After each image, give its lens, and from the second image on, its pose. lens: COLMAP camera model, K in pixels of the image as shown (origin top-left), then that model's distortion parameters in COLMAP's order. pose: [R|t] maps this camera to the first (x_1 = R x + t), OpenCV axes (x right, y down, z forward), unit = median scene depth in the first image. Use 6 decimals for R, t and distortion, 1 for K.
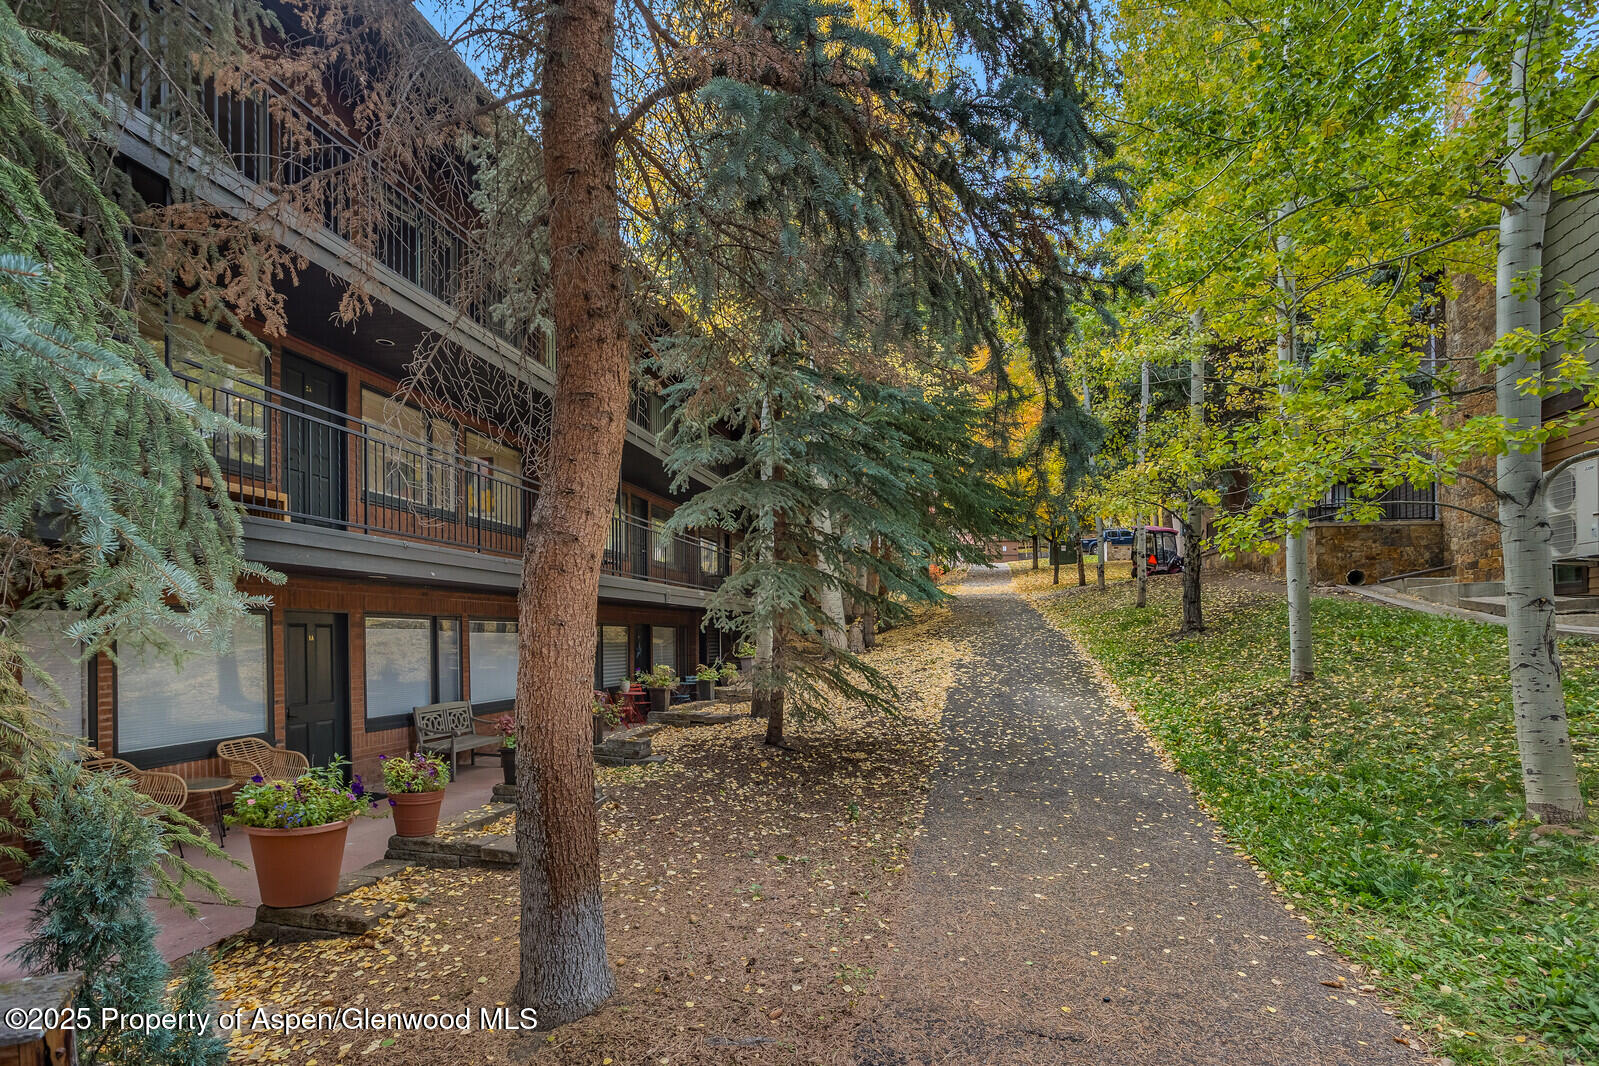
lens RADIAL K [[871.1, 0, 802.0], [0, 871.1, 662.5], [0, 0, 1]] dist [-0.001152, 0.029369]
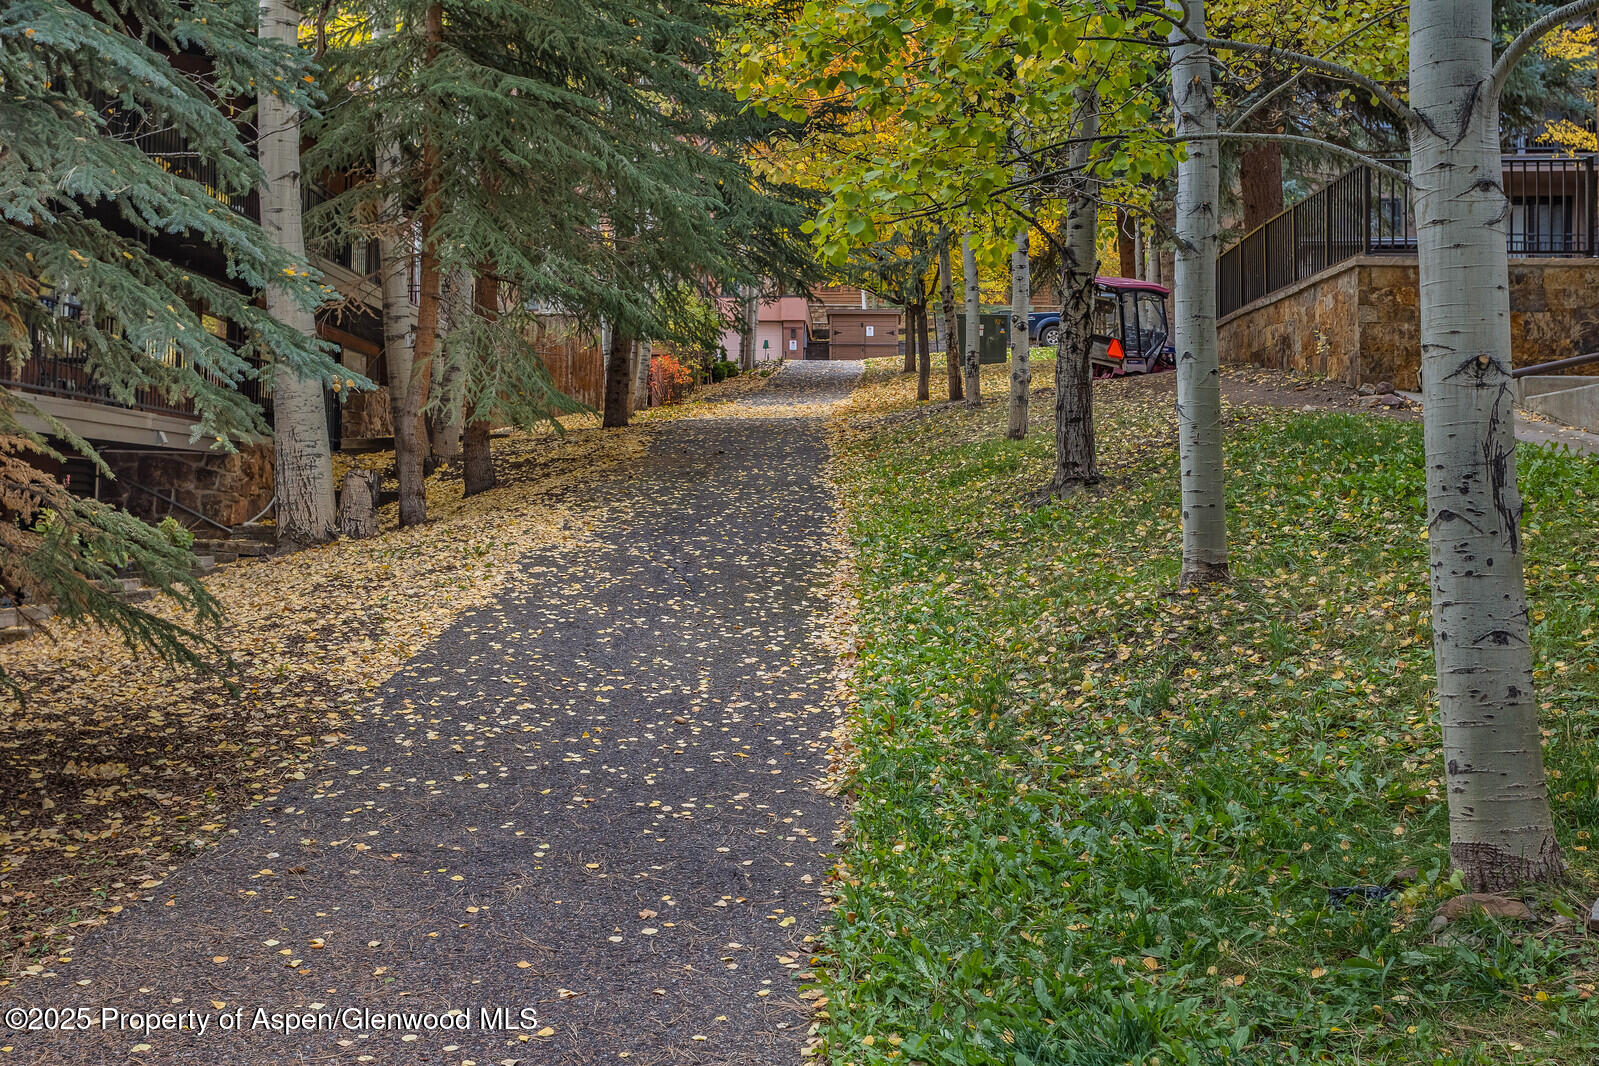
lens RADIAL K [[1898.8, 0, 799.5], [0, 1898.8, 533.0], [0, 0, 1]] dist [-0.000466, 0.092060]
pose [[0.988369, 0.002628, 0.152054, 0.319140], [0.001768, 0.999585, -0.028769, 0.031579], [-0.152067, 0.028703, 0.987953, 0.128601]]
